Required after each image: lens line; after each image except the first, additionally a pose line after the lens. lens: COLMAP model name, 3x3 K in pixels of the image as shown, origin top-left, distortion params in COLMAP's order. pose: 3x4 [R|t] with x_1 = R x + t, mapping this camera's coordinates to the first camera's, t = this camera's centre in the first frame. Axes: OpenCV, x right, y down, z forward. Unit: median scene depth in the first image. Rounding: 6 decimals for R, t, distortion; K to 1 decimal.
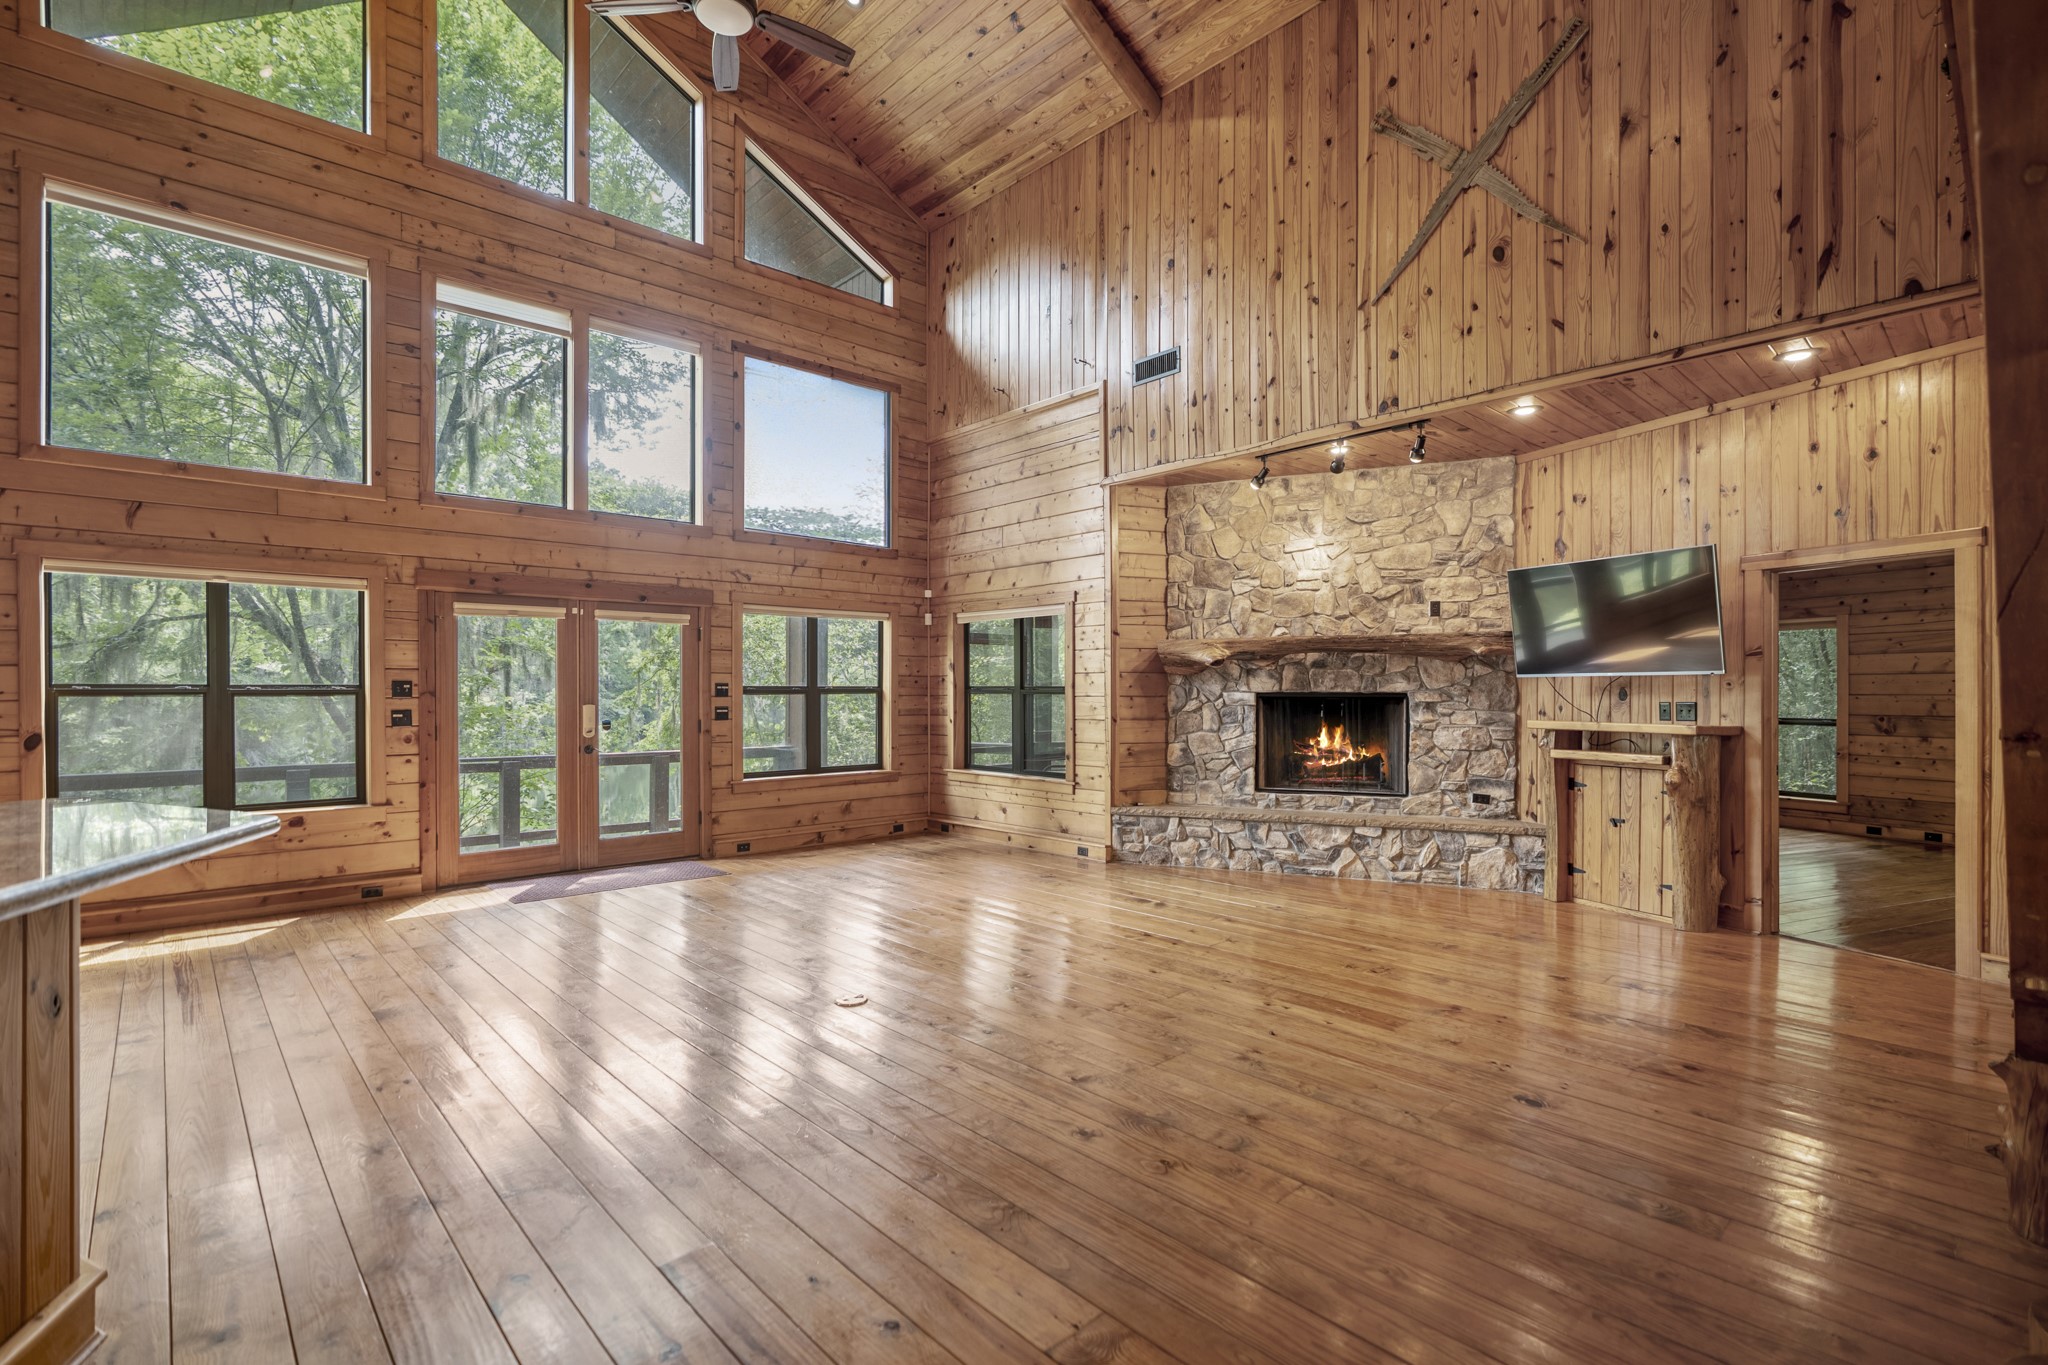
lens RADIAL K [[940.0, 0, 1019.5], [0, 940.0, 688.6], [0, 0, 1]] dist [-0.001344, 0.000403]
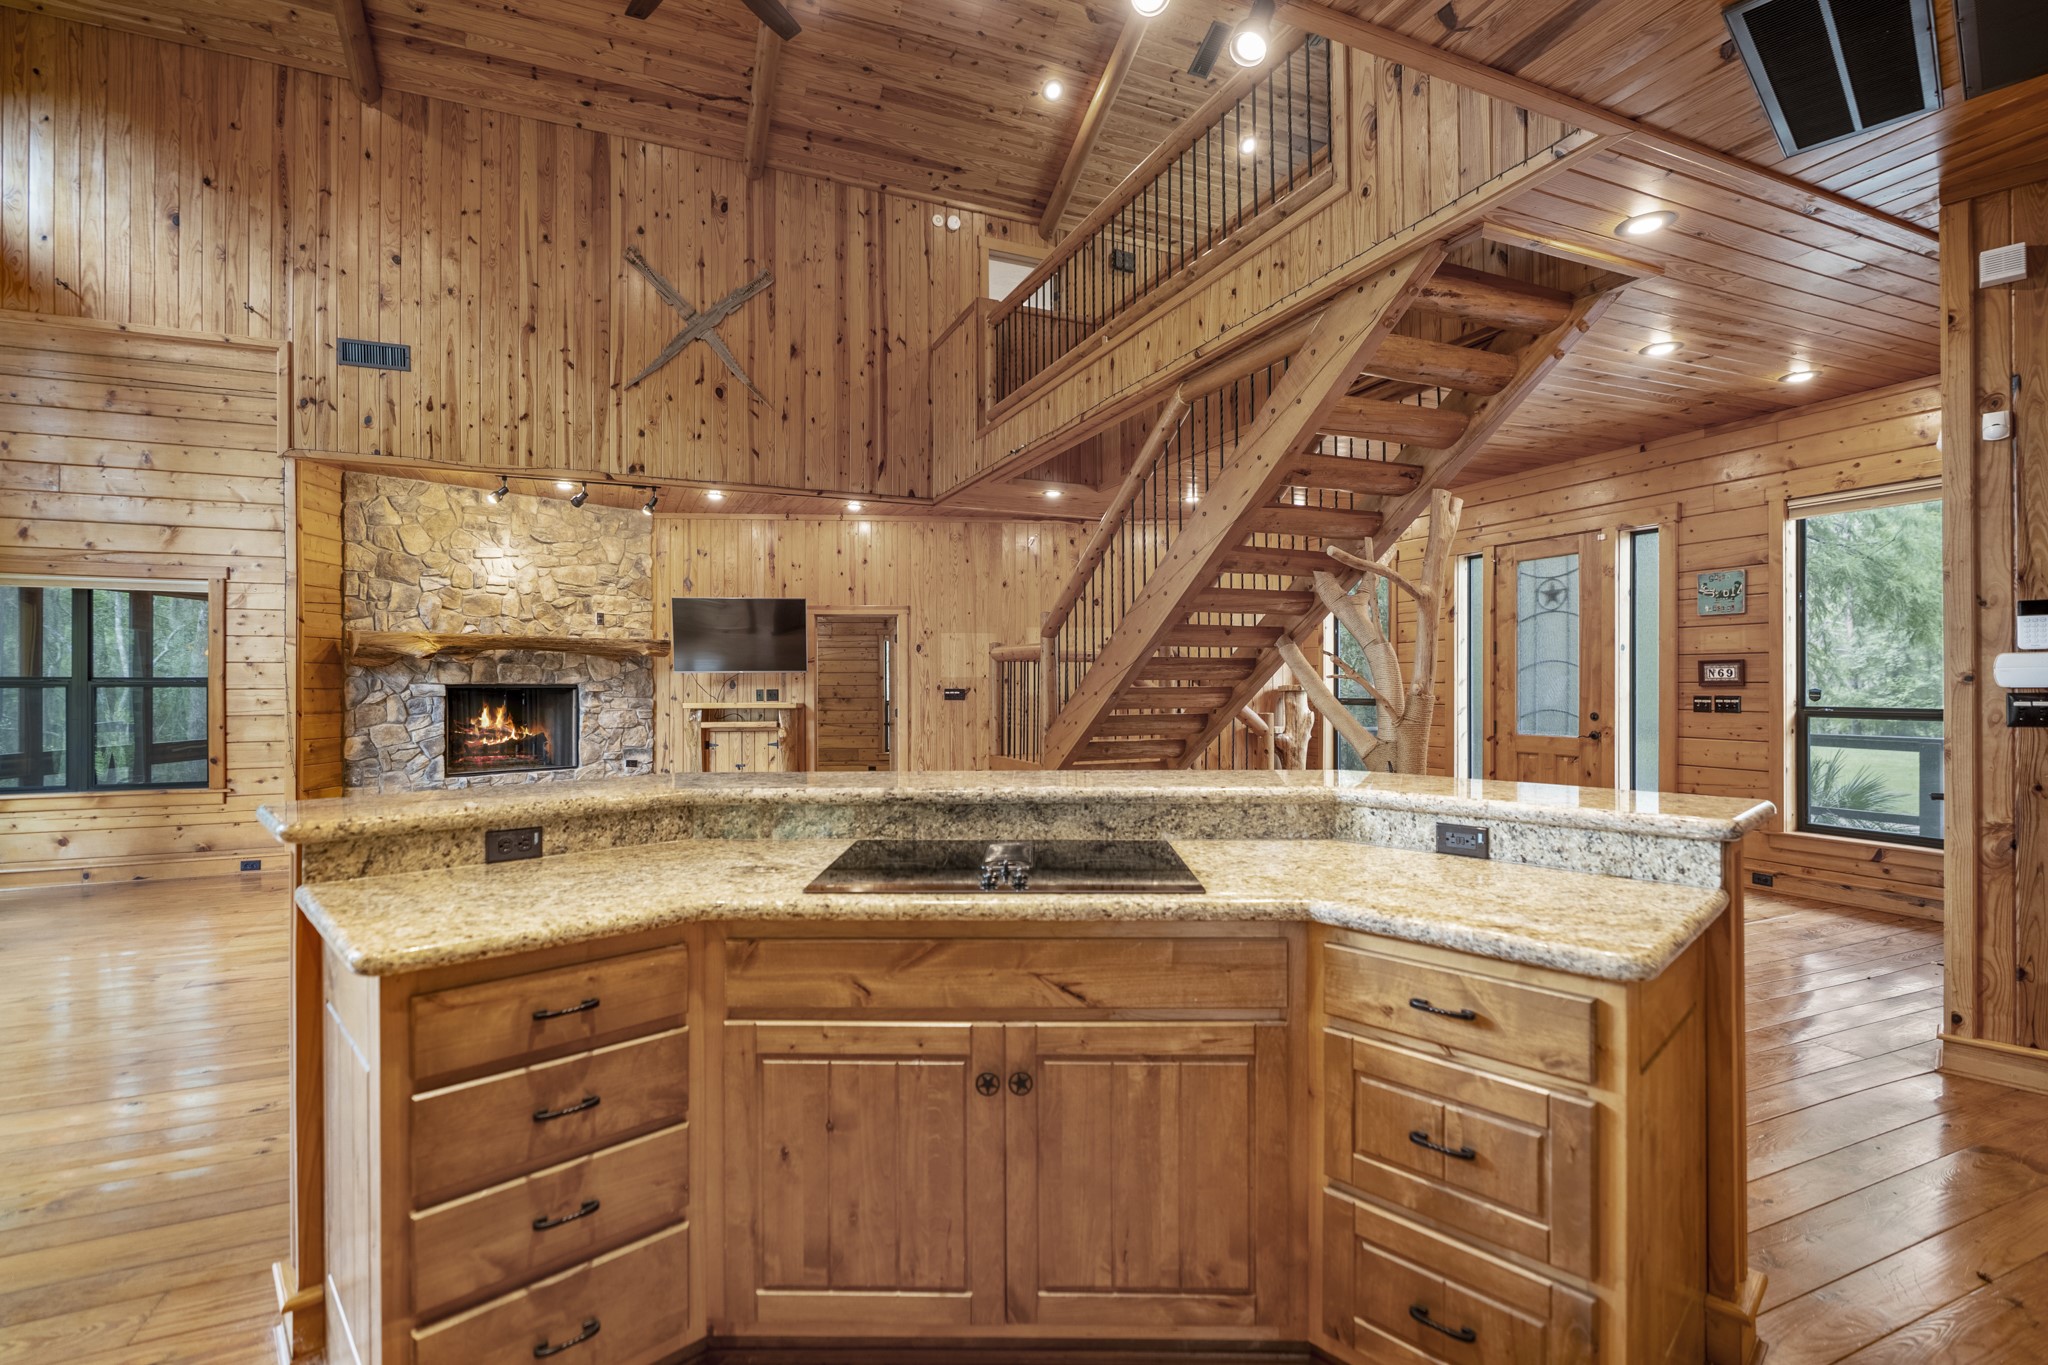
lens RADIAL K [[935.9, 0, 1024.0], [0, 935.9, 682.5], [0, 0, 1]] dist [-0.003062, -0.000249]
pose [[0.328068, 0.001088, 0.944654, -0.534483], [-0.000134, 0.999999, -0.001105, 0.003093], [-0.944654, 0.000236, 0.328068, 0.031382]]
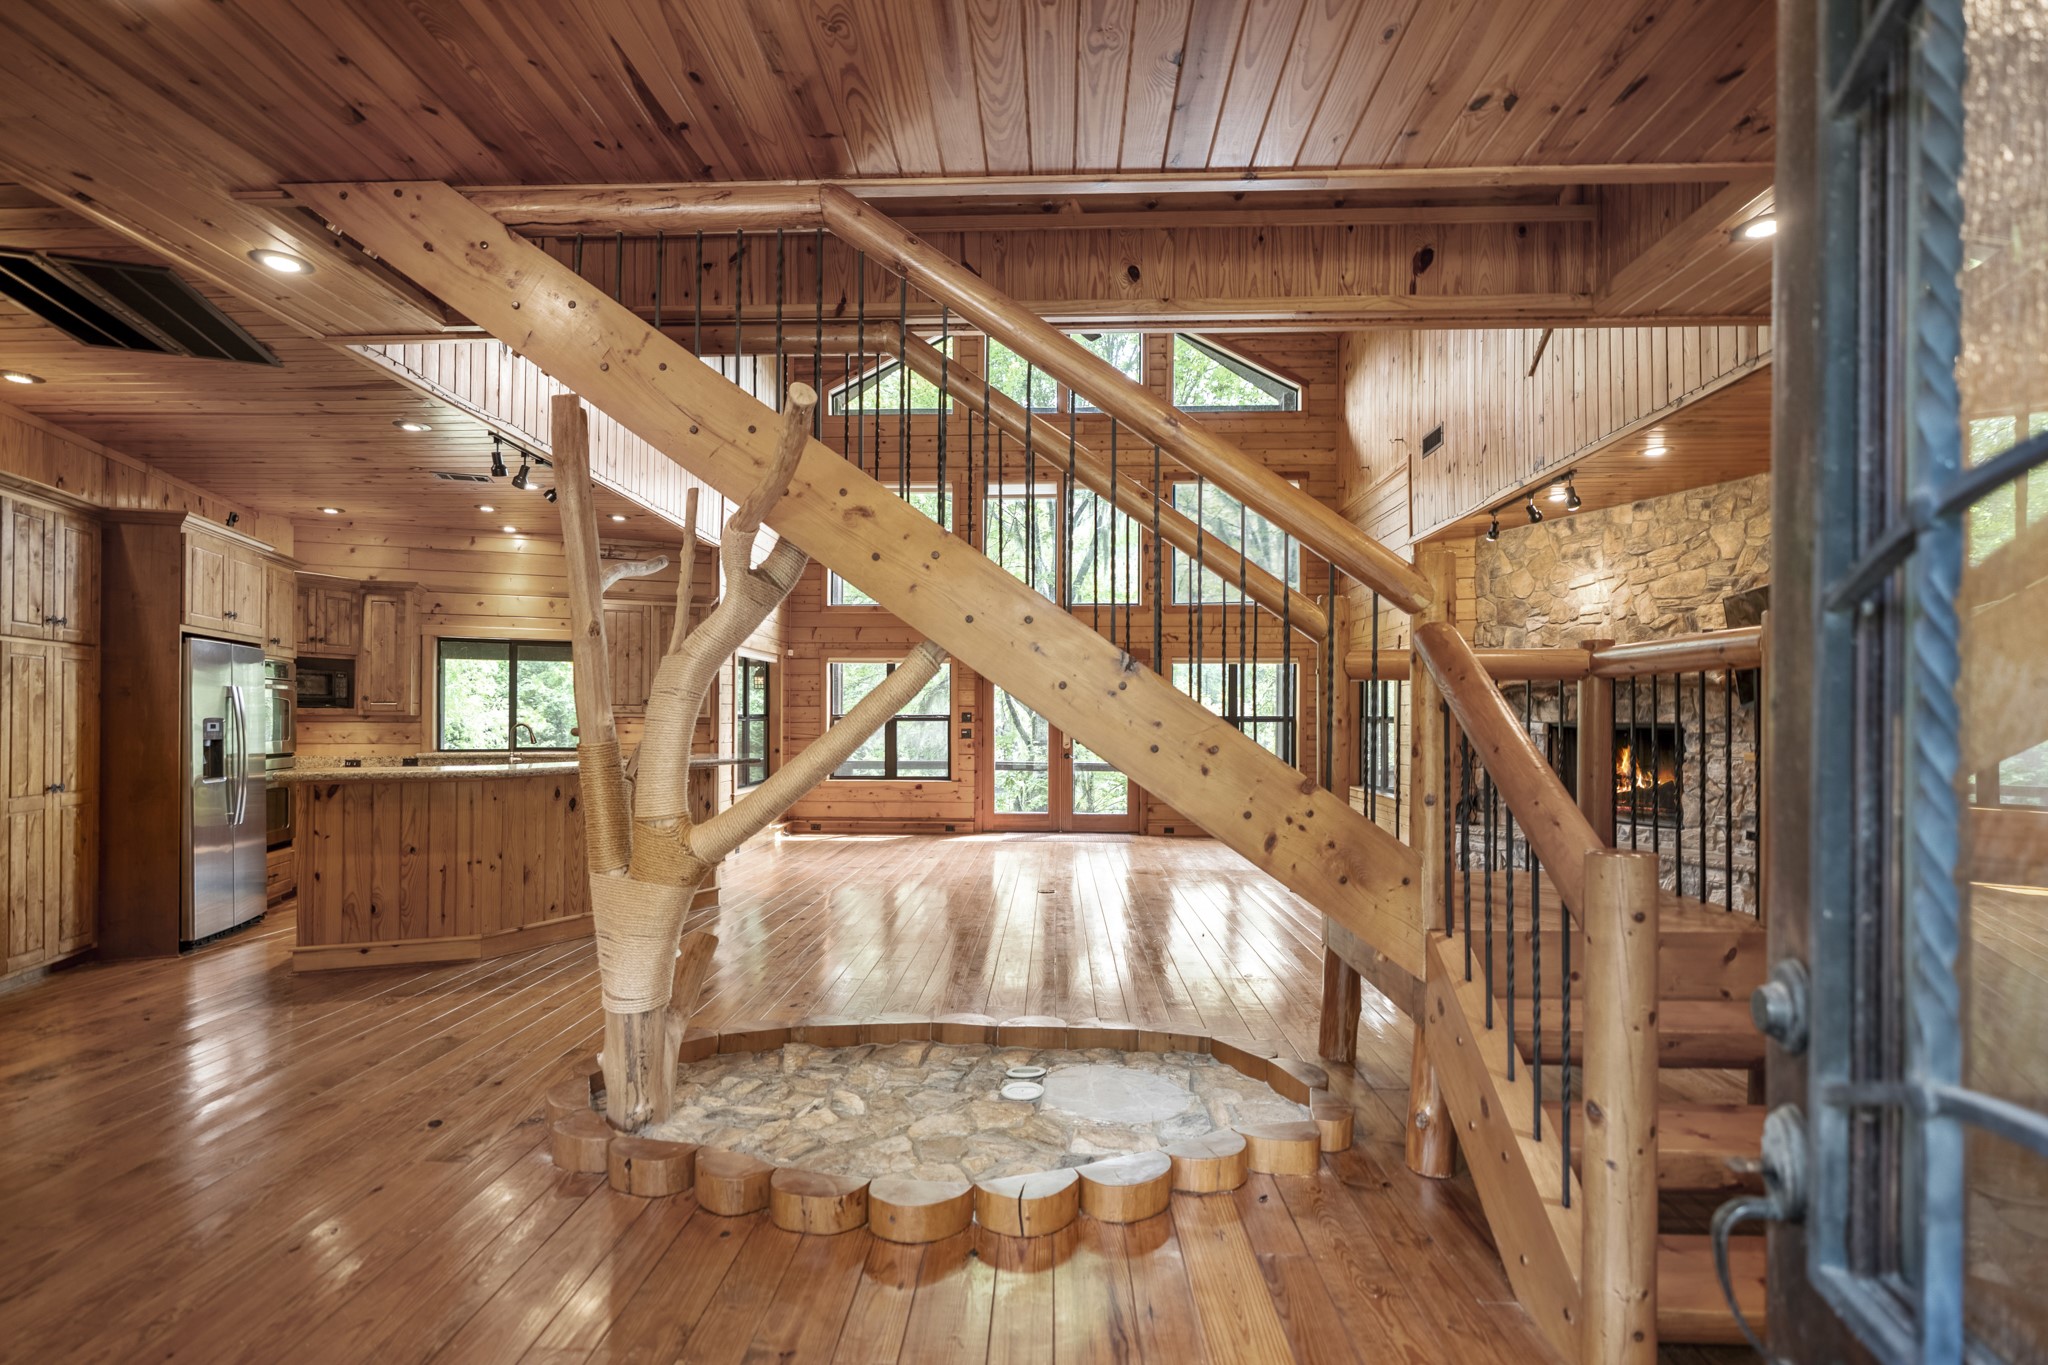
lens RADIAL K [[952.5, 0, 1018.5], [0, 952.5, 711.6], [0, 0, 1]] dist [-0.000180, 0.000173]
pose [[0.707272, -0.002179, -0.706938, 0.589006], [-0.003034, 0.999977, -0.006118, 0.000134], [0.706935, 0.006472, 0.707249, -0.180206]]
